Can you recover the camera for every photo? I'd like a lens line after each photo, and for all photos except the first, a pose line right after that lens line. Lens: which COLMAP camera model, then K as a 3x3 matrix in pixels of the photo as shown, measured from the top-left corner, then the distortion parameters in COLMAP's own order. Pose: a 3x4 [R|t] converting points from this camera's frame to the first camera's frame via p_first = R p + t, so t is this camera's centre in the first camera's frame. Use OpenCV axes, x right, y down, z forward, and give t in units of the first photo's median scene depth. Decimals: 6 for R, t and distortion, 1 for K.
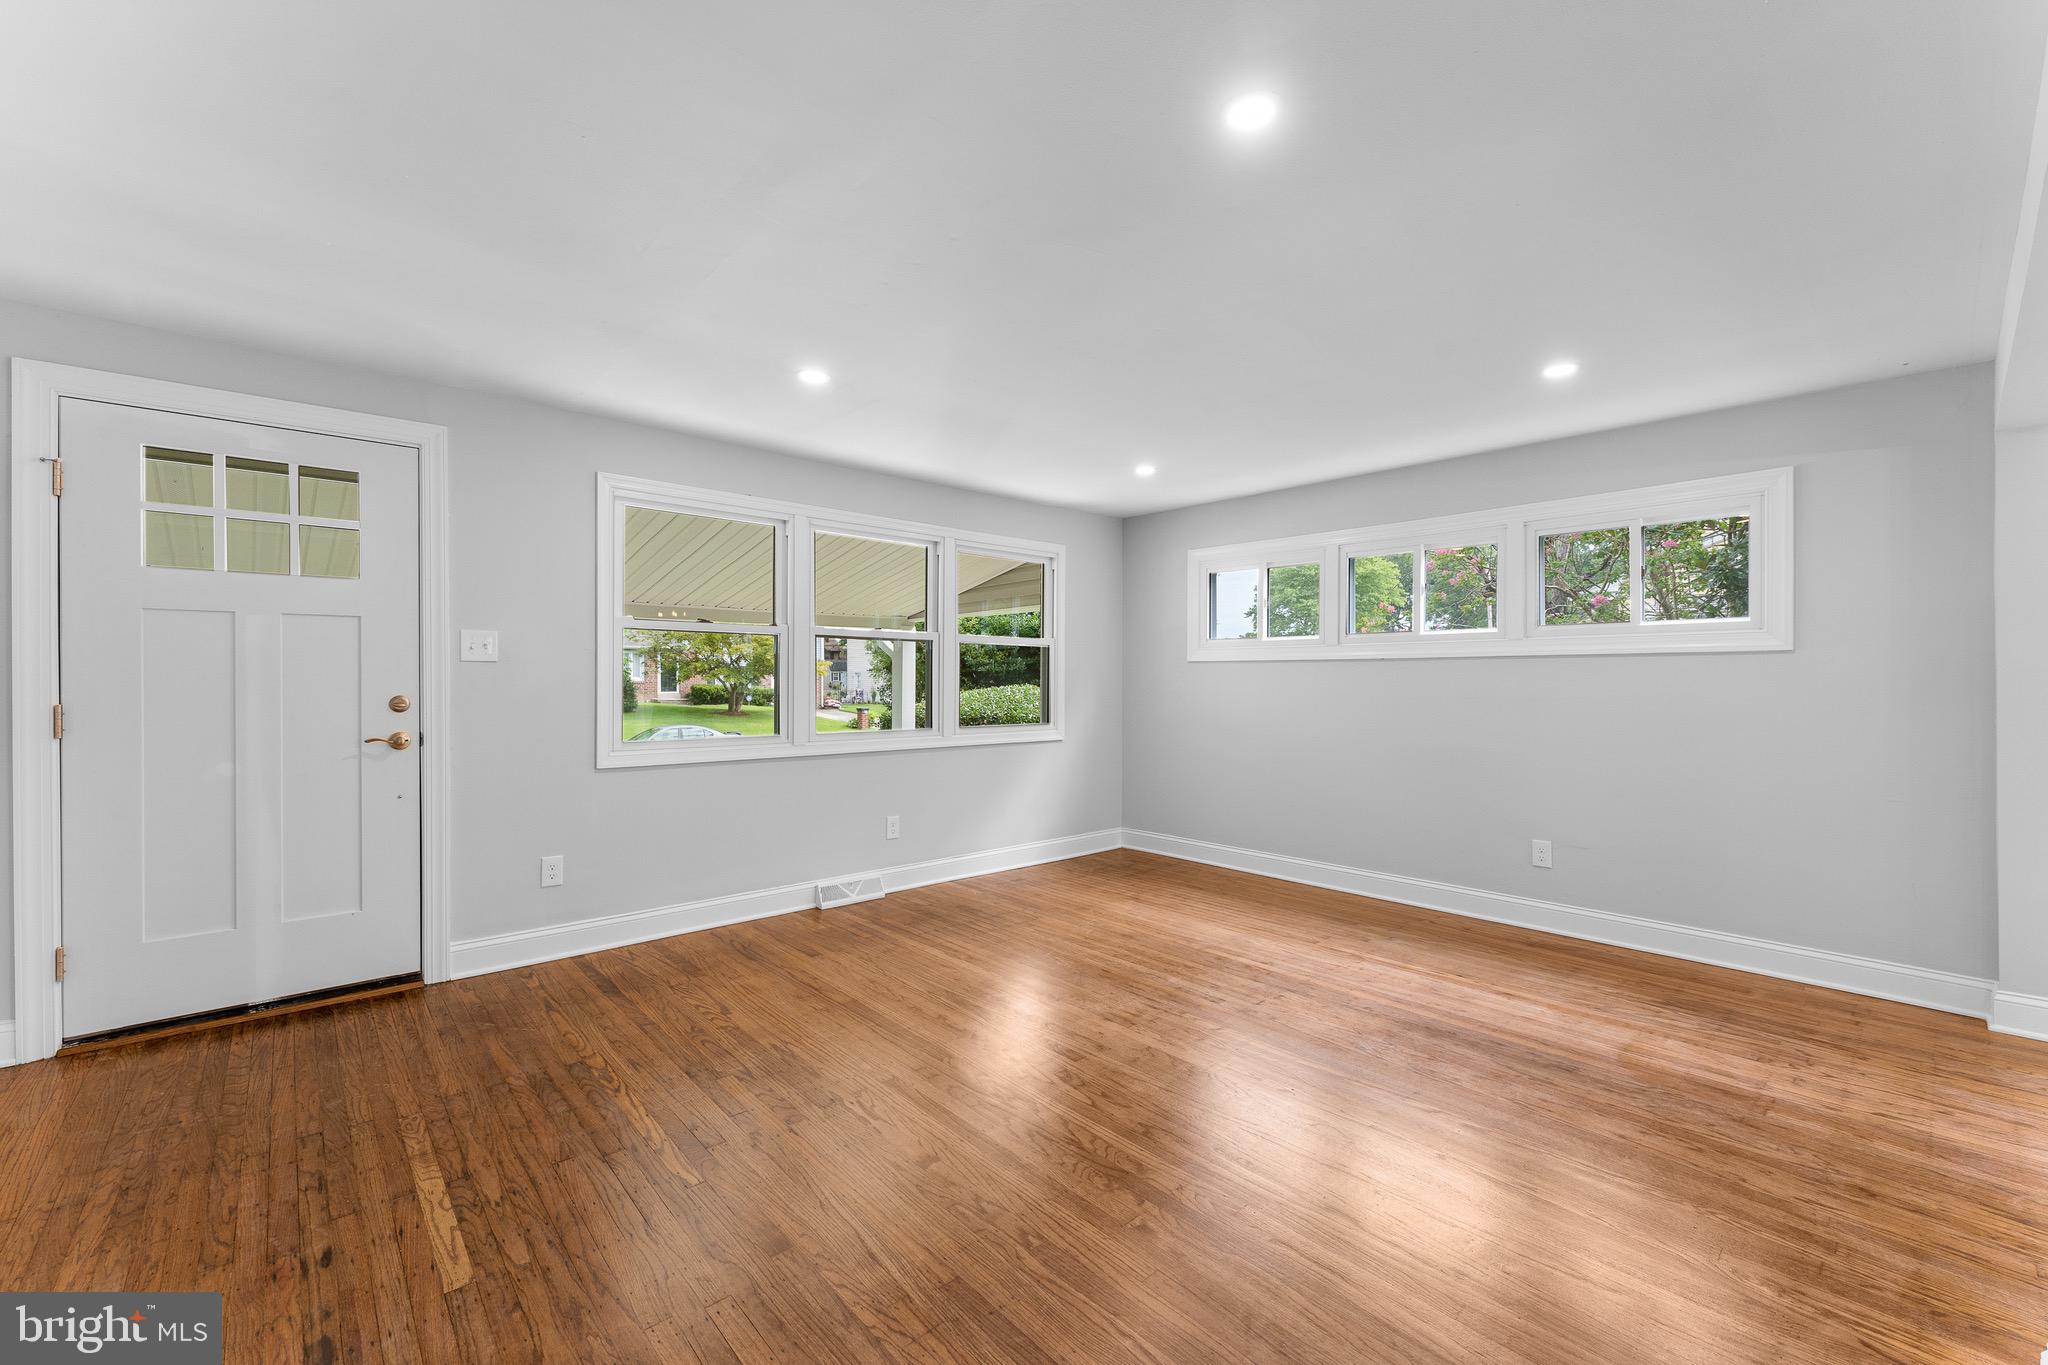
lens RADIAL K [[831.5, 0, 1026.2], [0, 831.5, 685.4], [0, 0, 1]] dist [-0.000399, -0.000140]
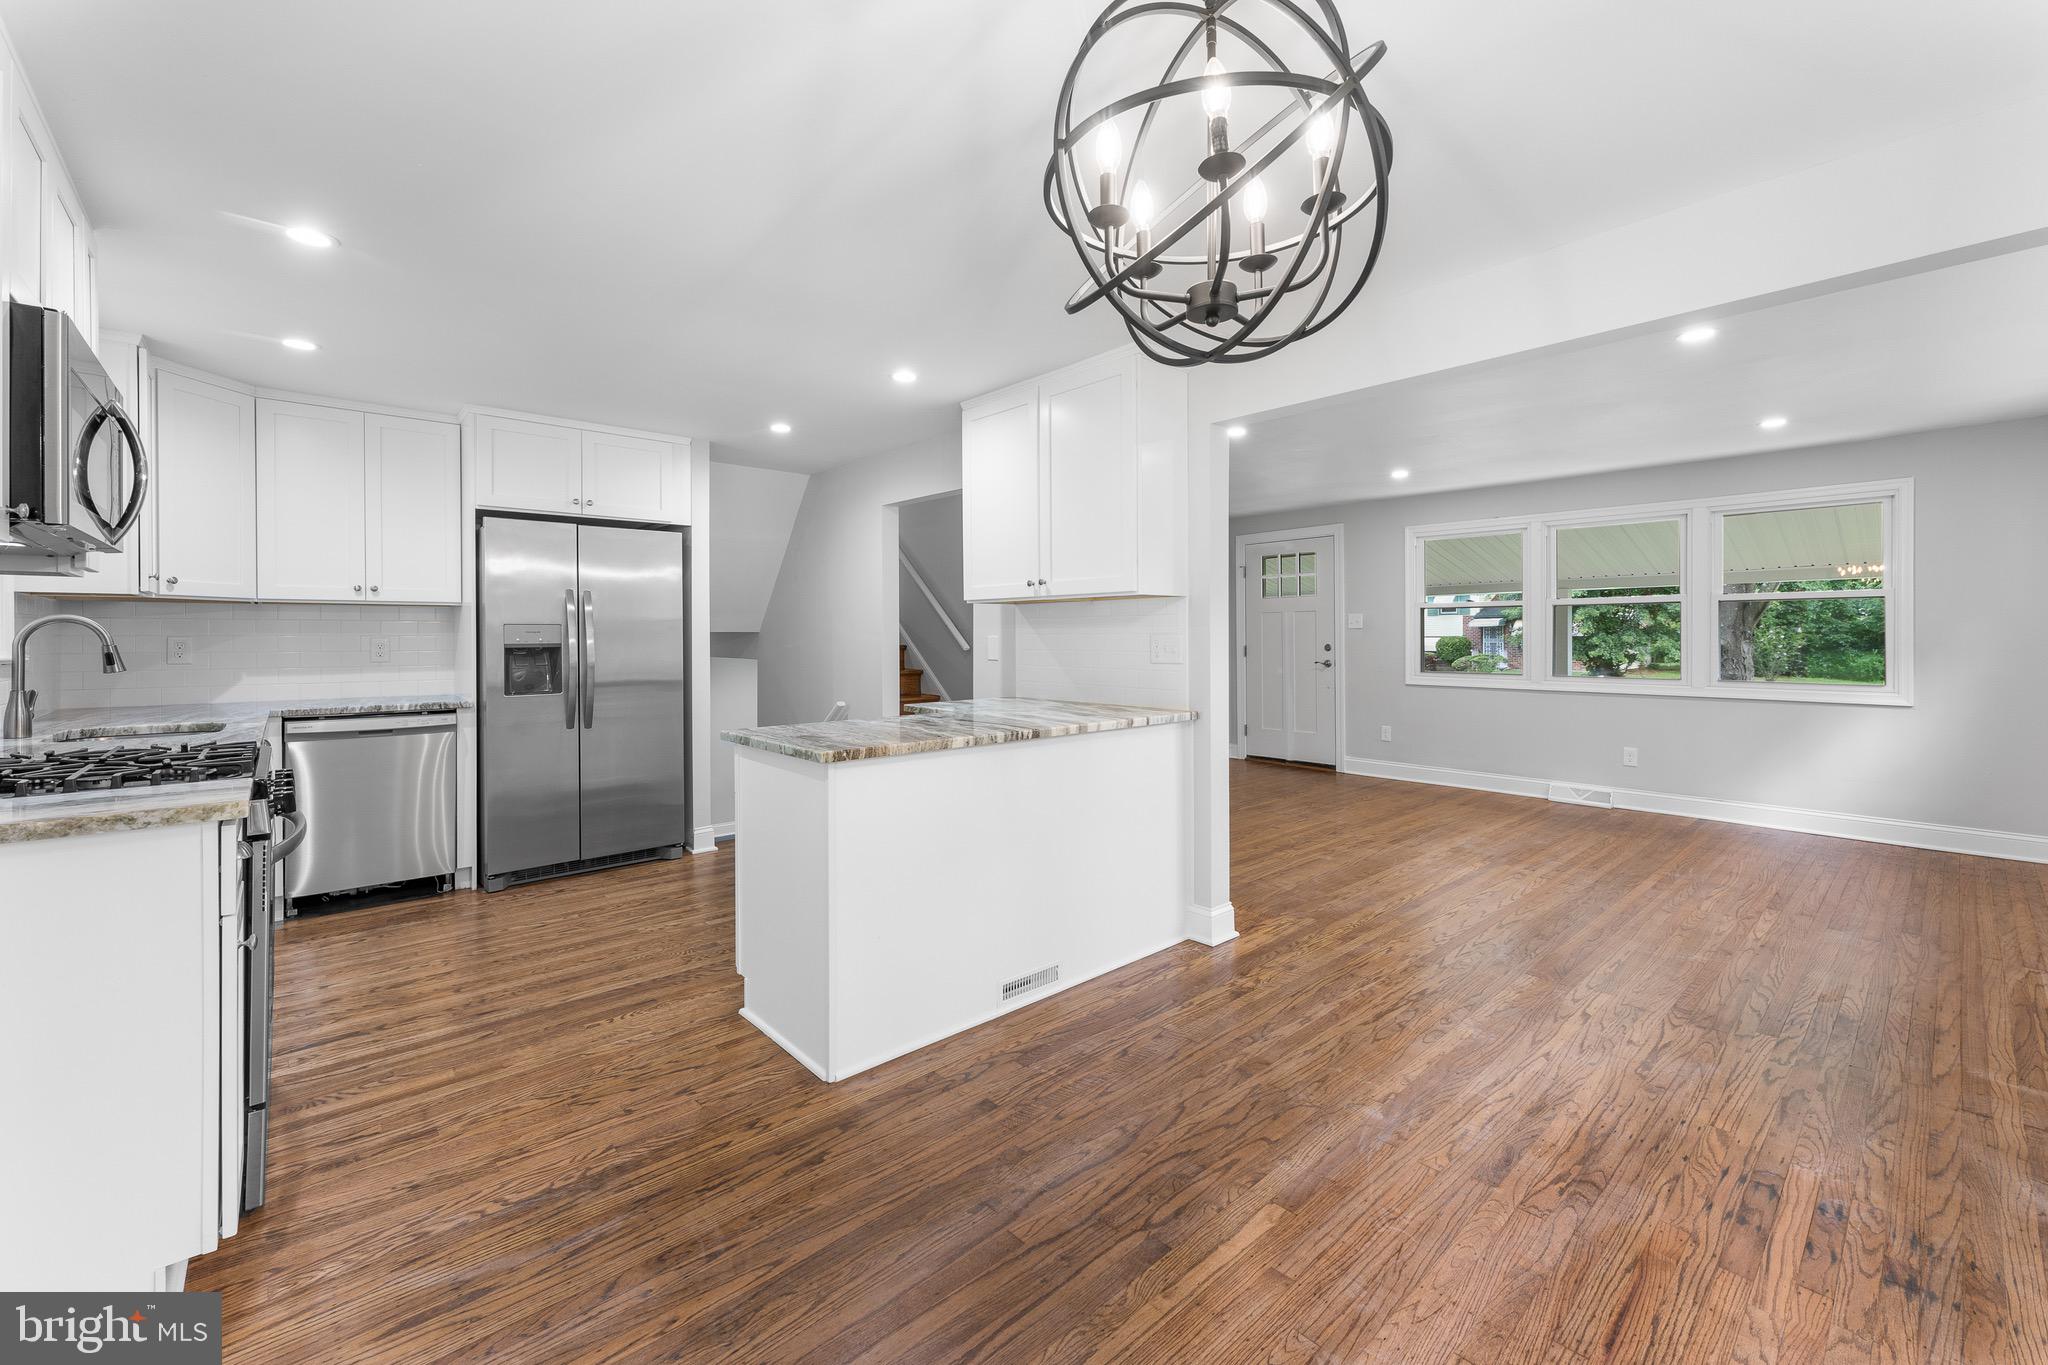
lens RADIAL K [[831.5, 0, 1028.4], [0, 831.5, 639.7], [0, 0, 1]] dist [-0.000399, -0.000140]
pose [[-0.005201, 0.002247, -0.999984, 1.464712], [-0.004221, 0.999989, 0.002269, -0.001248], [0.999978, 0.004233, -0.005191, 0.160701]]
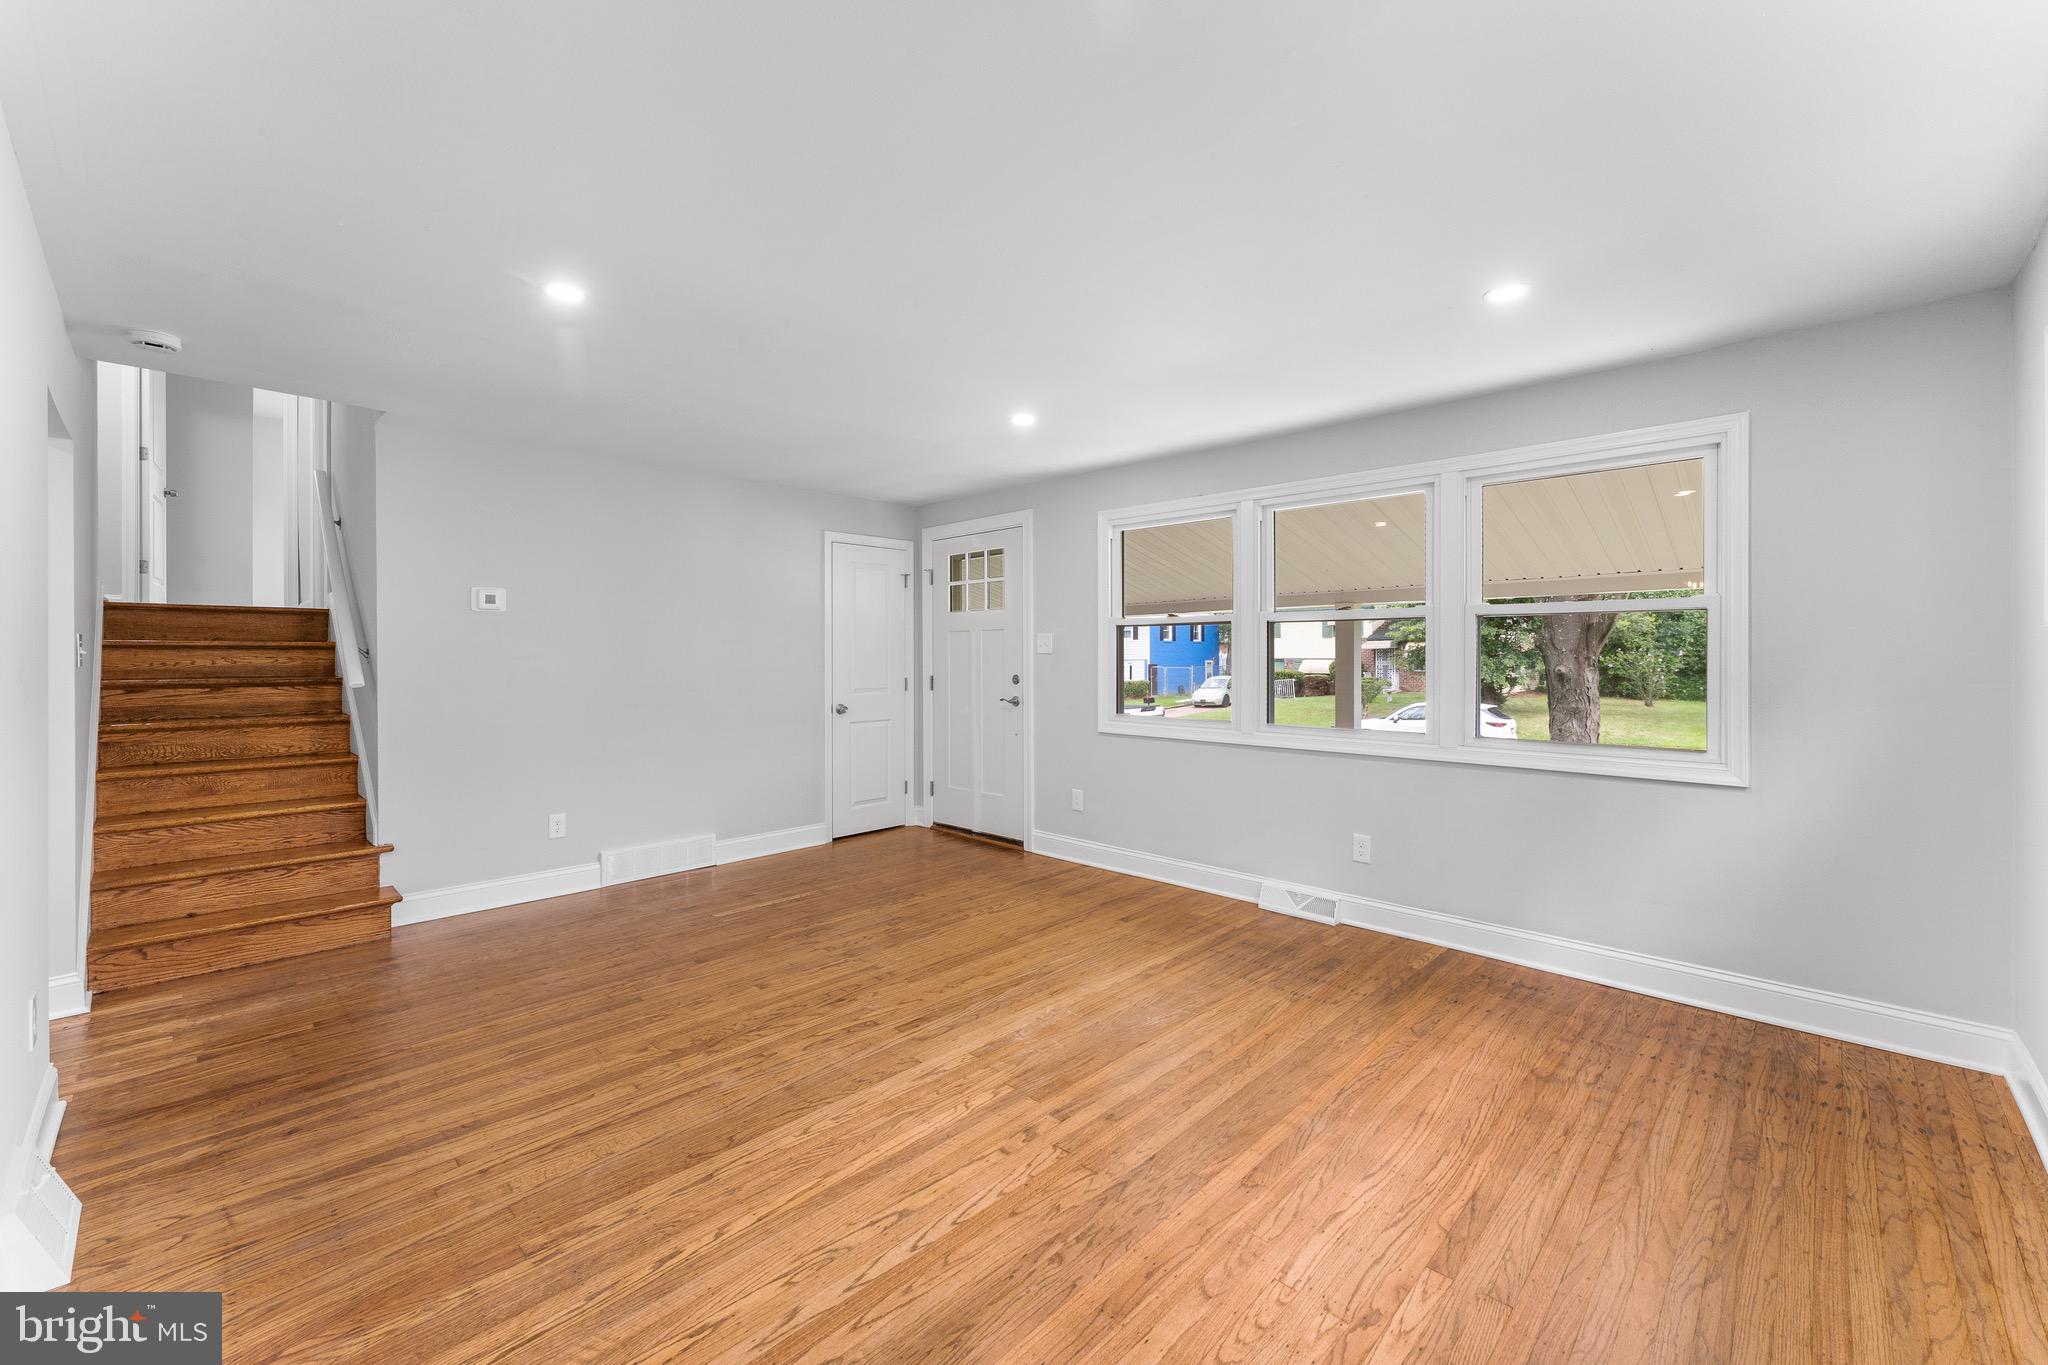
lens RADIAL K [[831.5, 0, 1014.3], [0, 831.5, 655.7], [0, 0, 1]] dist [-0.000399, -0.000140]
pose [[0.058588, -0.002341, -0.998279, 0.872503], [-0.006311, 0.999976, -0.002715, -0.020326], [0.998262, 0.006459, 0.058572, 0.832613]]
